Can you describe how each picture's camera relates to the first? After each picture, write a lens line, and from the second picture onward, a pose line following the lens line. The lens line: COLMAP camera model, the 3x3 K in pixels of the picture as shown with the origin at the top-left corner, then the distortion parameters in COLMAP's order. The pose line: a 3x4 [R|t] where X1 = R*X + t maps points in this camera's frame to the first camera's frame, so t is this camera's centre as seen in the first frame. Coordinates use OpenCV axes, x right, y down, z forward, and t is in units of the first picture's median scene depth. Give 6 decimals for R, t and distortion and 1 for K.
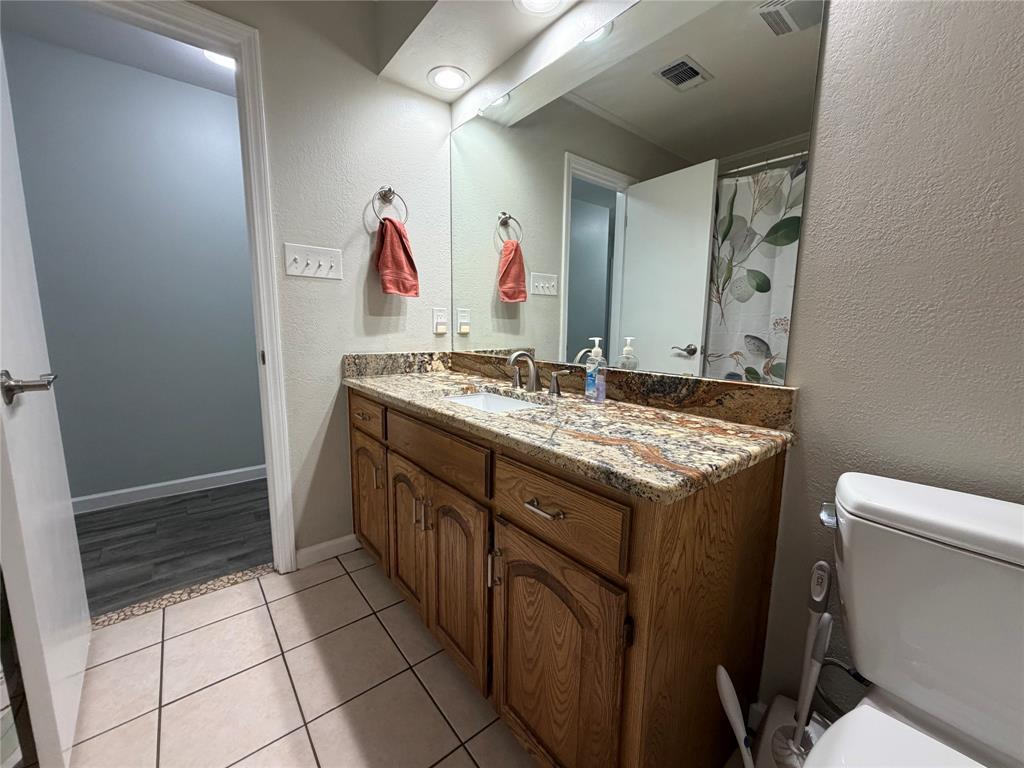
lens RADIAL K [[408.6, 0, 509.5], [0, 408.6, 383.8], [0, 0, 1]] dist [0.000666, -0.000303]
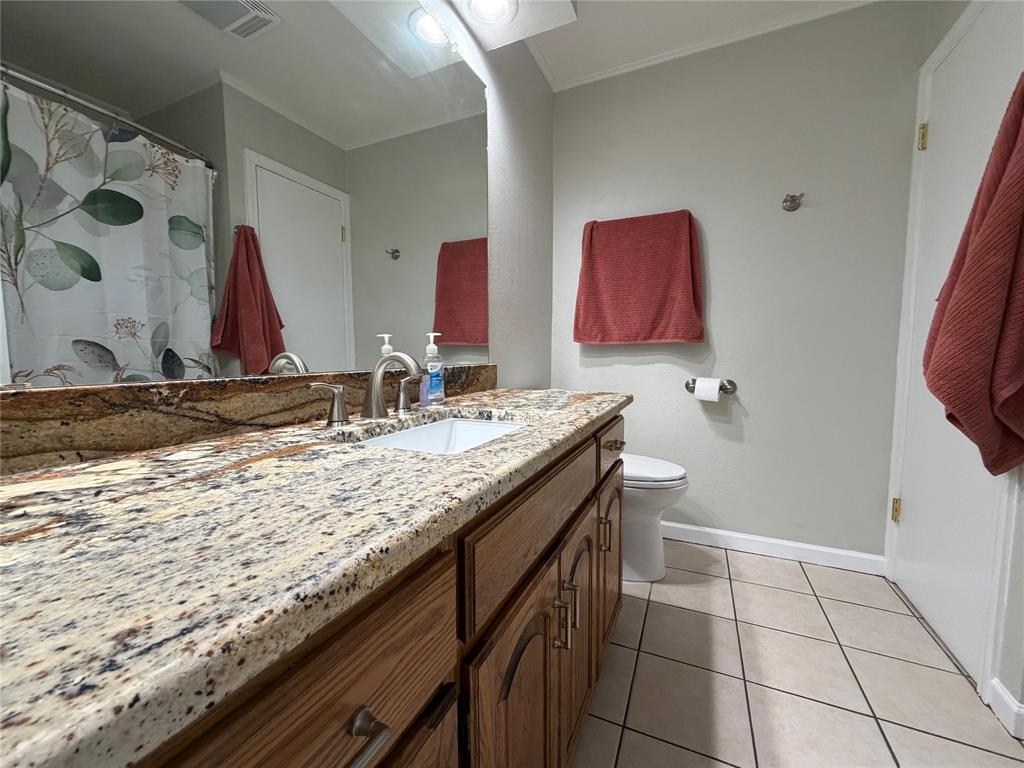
lens RADIAL K [[408.6, 0, 509.5], [0, 408.6, 383.8], [0, 0, 1]] dist [0.000666, -0.000303]
pose [[-0.446054, -0.077525, 0.891642, -0.366753], [0.119505, 0.982162, 0.145179, -0.061948], [-0.886992, 0.171314, -0.428832, 0.687972]]
